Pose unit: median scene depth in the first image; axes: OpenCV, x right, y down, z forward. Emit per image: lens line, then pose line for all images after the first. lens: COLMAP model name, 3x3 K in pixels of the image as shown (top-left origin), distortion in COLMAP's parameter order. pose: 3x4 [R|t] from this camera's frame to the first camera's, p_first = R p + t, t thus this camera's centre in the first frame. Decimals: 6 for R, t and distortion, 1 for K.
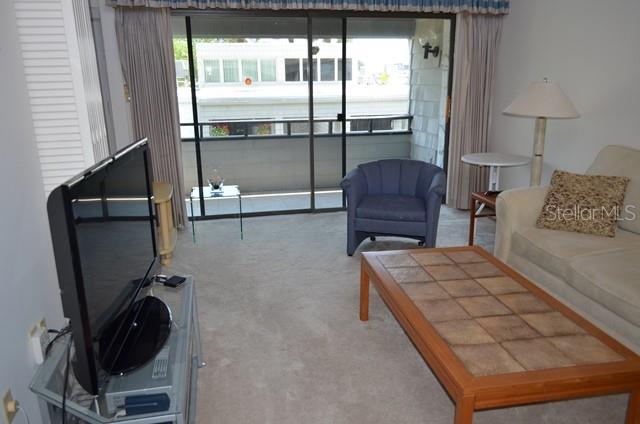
lens RADIAL K [[491.5, 0, 333.0], [0, 491.5, 212.8], [0, 0, 1]] dist [-0.001080, 0.001011]
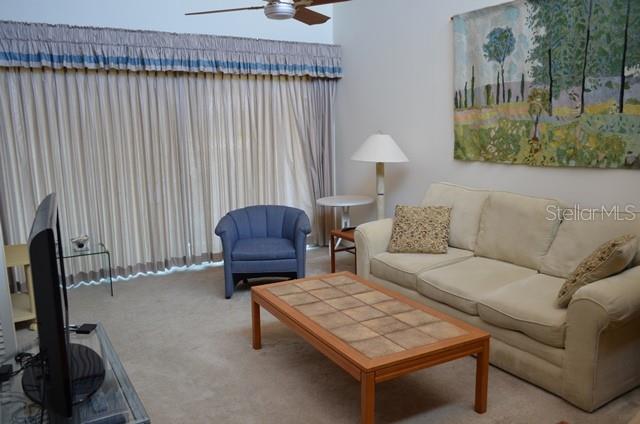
lens RADIAL K [[491.5, 0, 333.0], [0, 491.5, 212.8], [0, 0, 1]] dist [-0.001080, 0.001011]
pose [[0.947159, -0.067626, 0.313556, -0.106003], [0.099742, 0.991157, -0.087523, 0.030759], [-0.304864, 0.114173, 0.945528, -0.133061]]
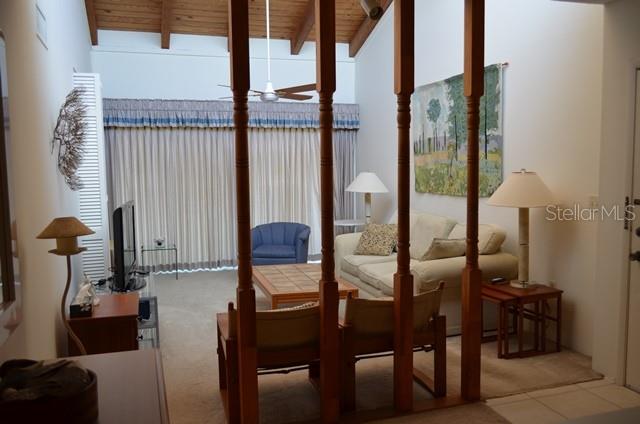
lens RADIAL K [[482.5, 0, 320.0], [0, 482.5, 212.0], [0, 0, 1]] dist [-0.002400, -0.000864]
pose [[0.993224, -0.015427, 0.115187, 0.118829], [0.035820, 0.983534, -0.177138, 0.206072], [-0.110558, 0.180063, 0.977422, -0.763460]]
